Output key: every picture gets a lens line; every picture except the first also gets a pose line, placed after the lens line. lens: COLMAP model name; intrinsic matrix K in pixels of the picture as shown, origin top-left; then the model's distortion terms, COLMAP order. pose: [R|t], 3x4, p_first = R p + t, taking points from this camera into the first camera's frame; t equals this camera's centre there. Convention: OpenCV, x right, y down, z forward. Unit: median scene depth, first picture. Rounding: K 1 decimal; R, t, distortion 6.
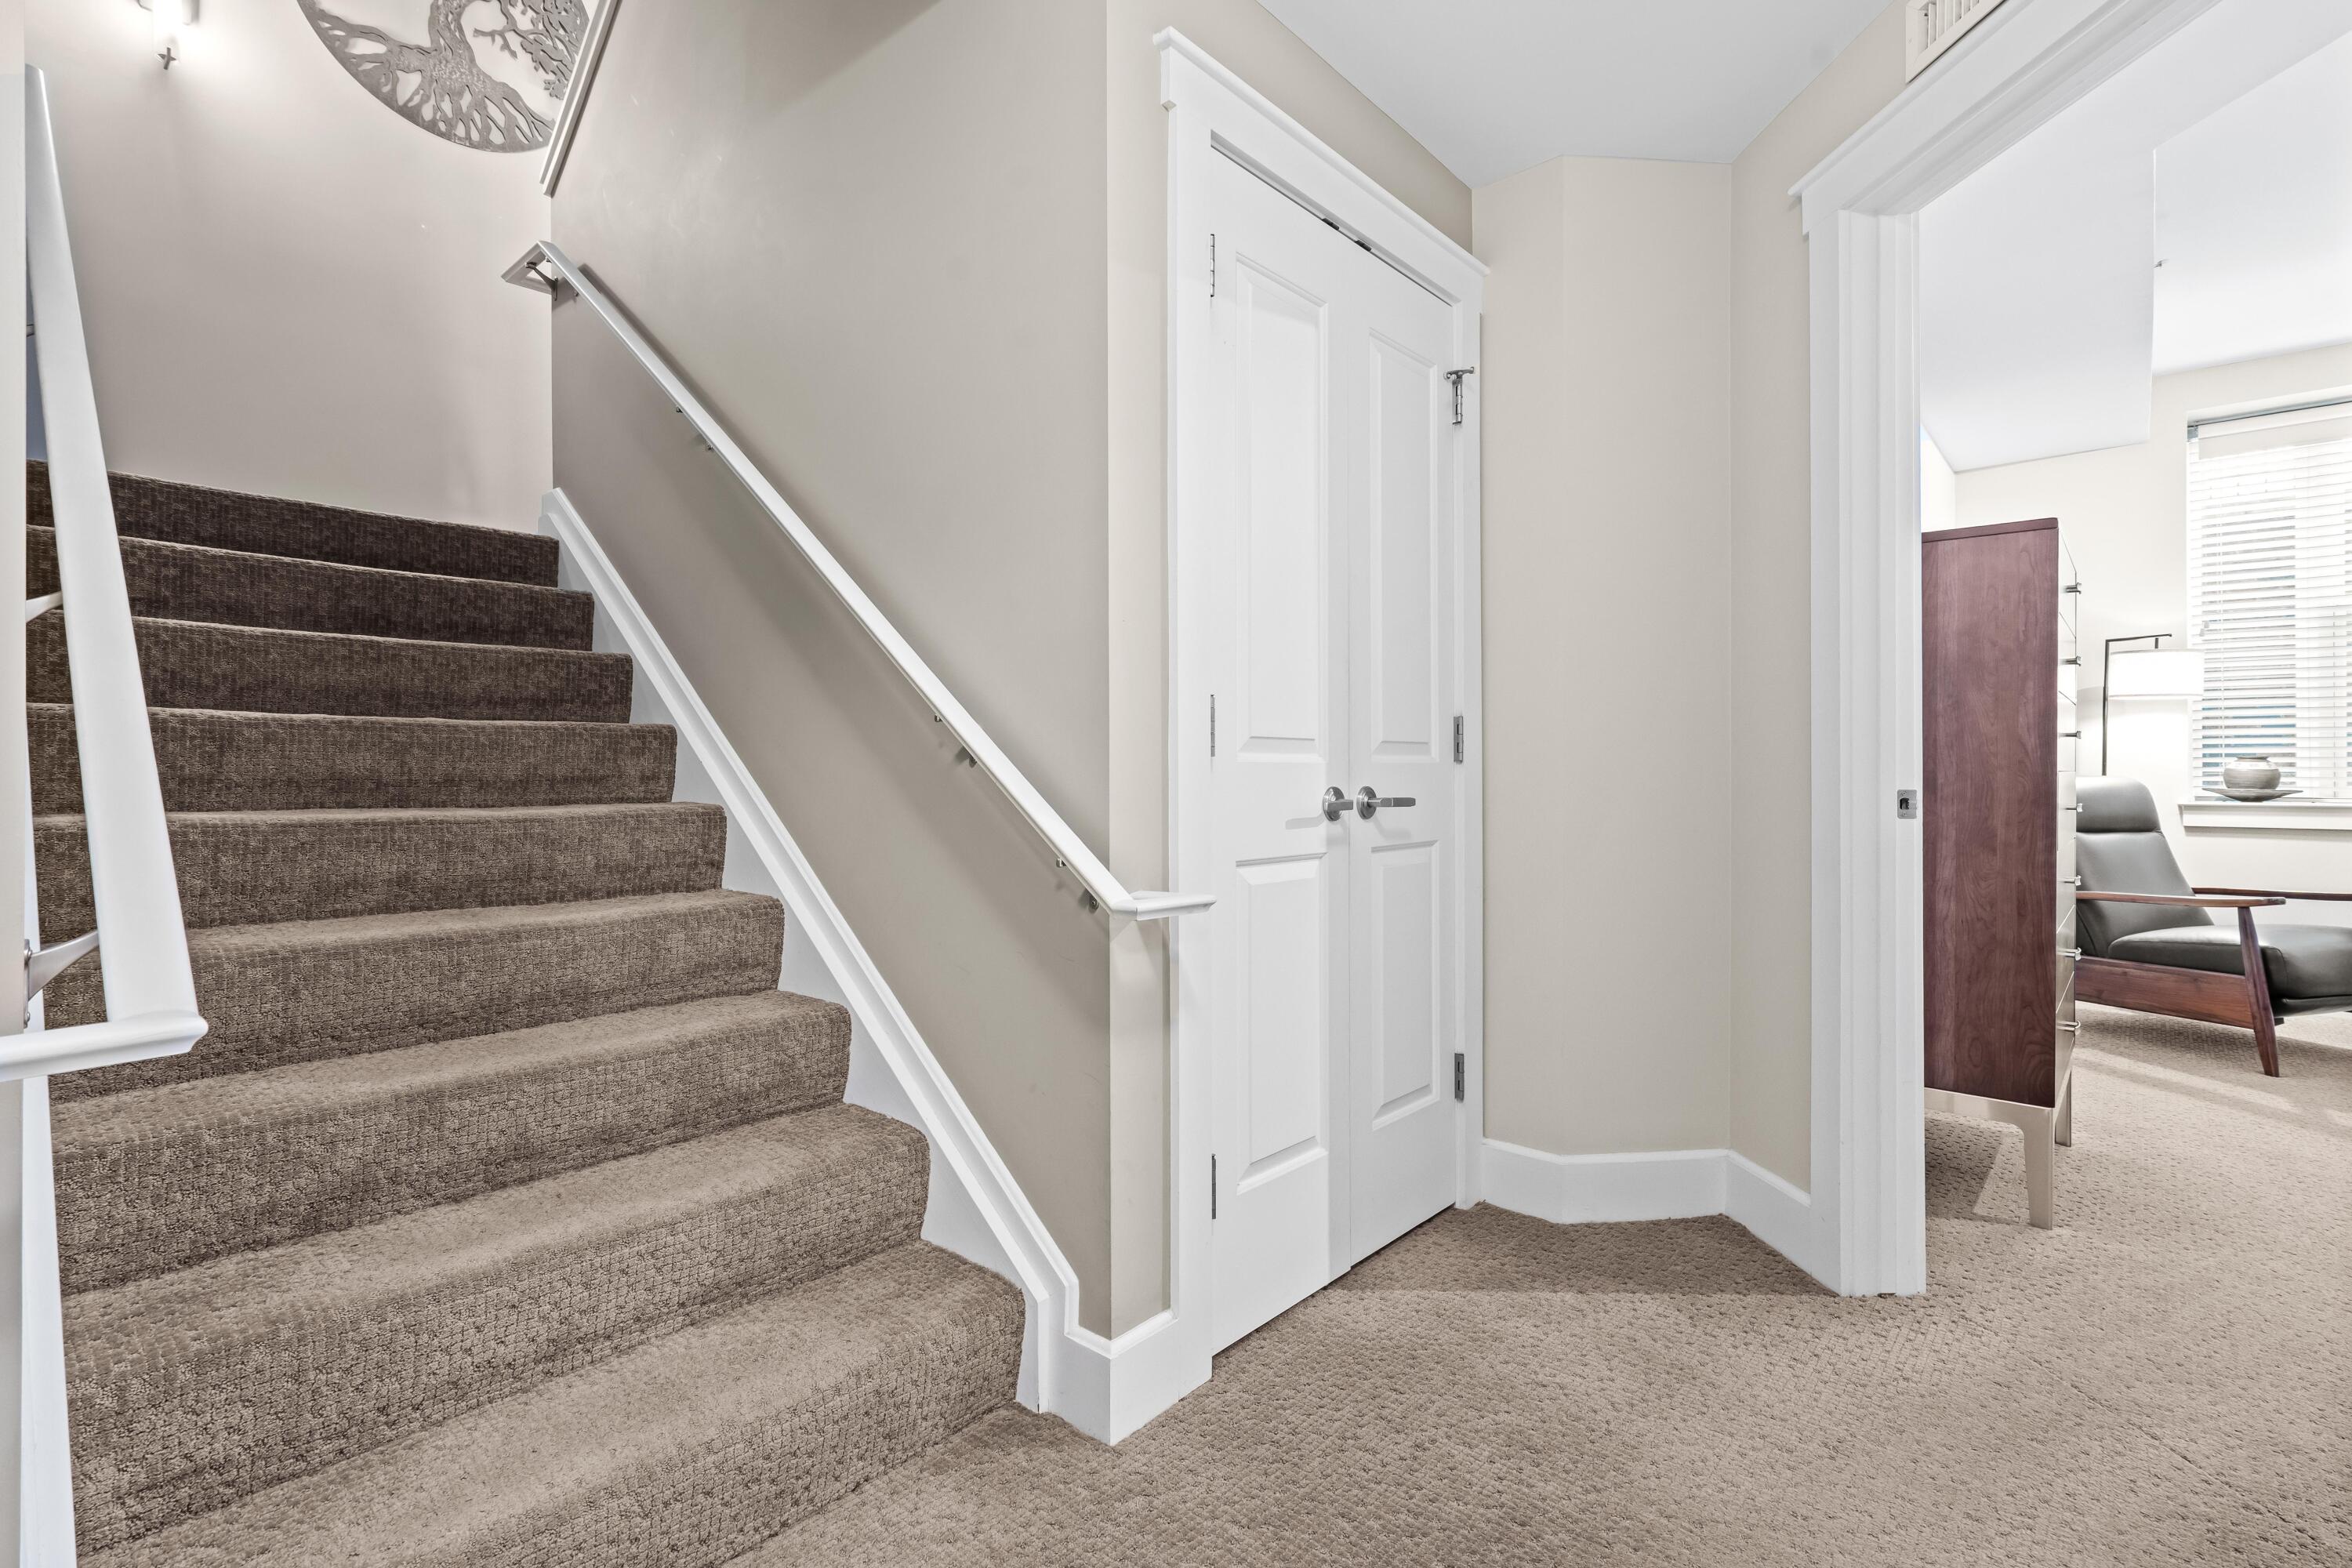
lens RADIAL K [[1073.4, 0, 1195.4], [0, 1073.4, 765.2], [0, 0, 1]] dist [-0.005789, 0.000656]
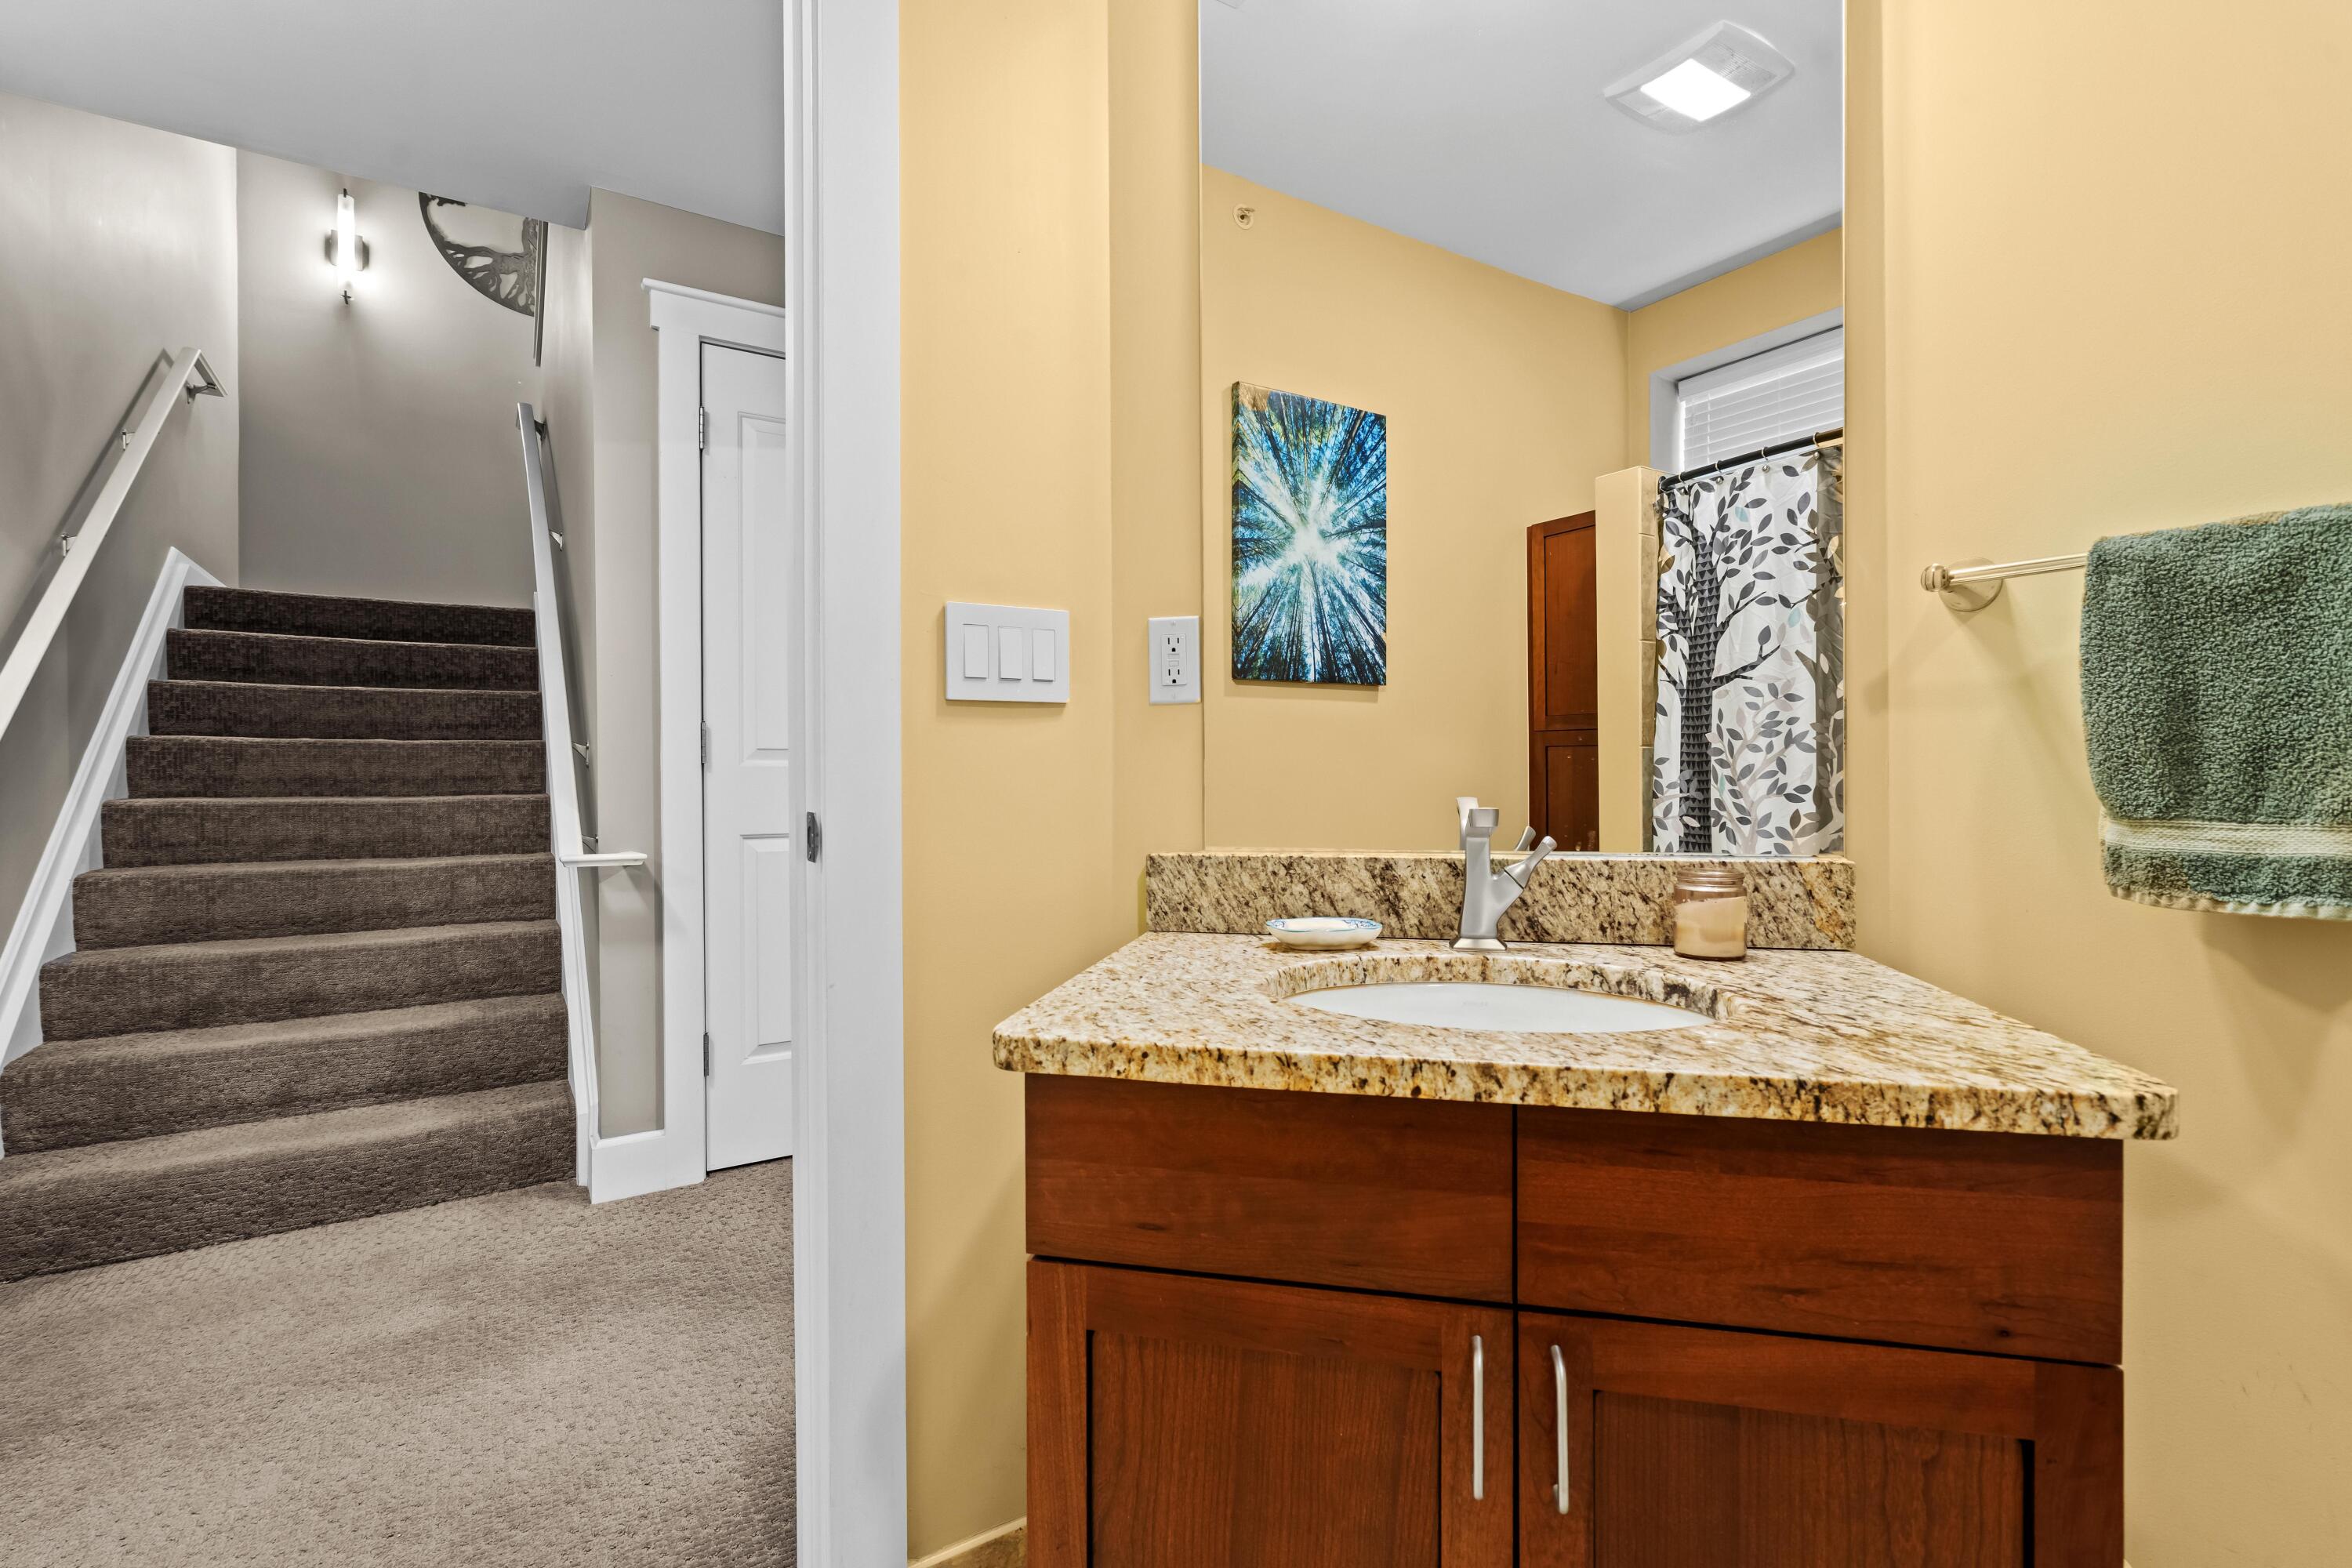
lens RADIAL K [[1073.4, 0, 1242.5], [0, 1073.4, 776.7], [0, 0, 1]] dist [-0.005789, 0.000656]
pose [[0.965206, 0.000573, -0.261489, 0.989268], [0.003329, 0.999890, 0.014479, -0.008293], [0.261468, -0.014846, 0.965098, -0.201057]]
